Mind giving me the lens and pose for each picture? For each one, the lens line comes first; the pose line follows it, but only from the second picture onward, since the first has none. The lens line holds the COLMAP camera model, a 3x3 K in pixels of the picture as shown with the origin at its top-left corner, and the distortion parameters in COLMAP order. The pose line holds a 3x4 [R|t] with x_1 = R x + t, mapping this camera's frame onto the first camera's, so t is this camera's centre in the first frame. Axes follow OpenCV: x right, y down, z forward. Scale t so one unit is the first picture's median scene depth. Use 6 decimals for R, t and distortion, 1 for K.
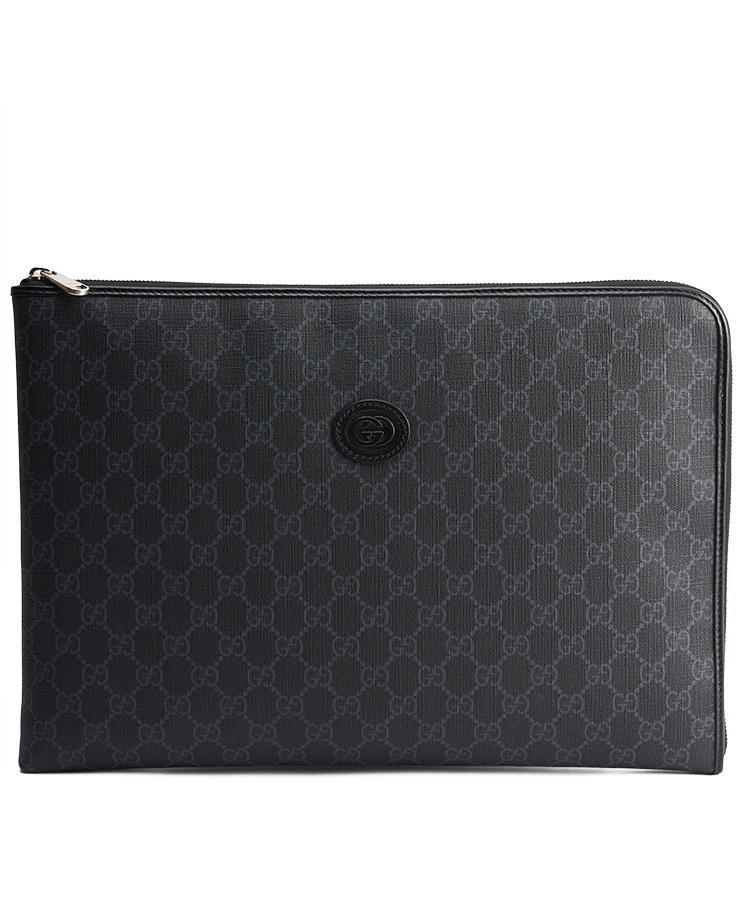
lens RADIAL K [[2036.8, 0, 371.2], [0, 2036.8, 328.1], [0, 0, 1]] dist [0.029977, 0.163946]
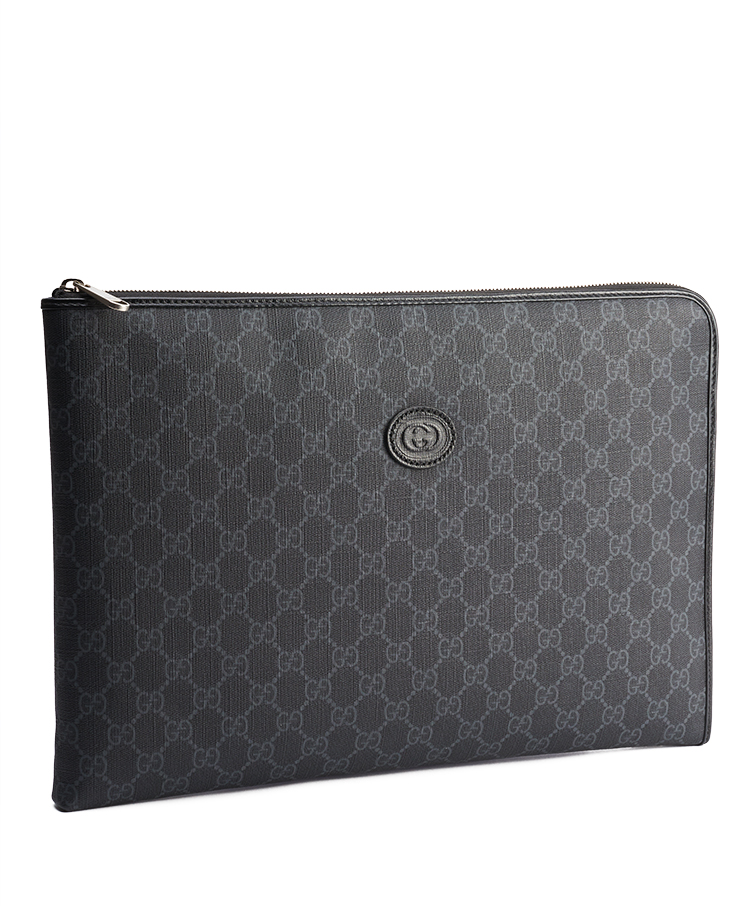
lens RADIAL K [[2227.2, 0, 372.0], [0, 2227.2, 453.0], [0, 0, 1]] dist [0.053915, -0.285431]
pose [[0.921094, -0.042744, 0.386987, -0.445139], [0.024704, 0.998369, 0.051475, 0.001186], [-0.388556, -0.037853, 0.920647, -0.003162]]
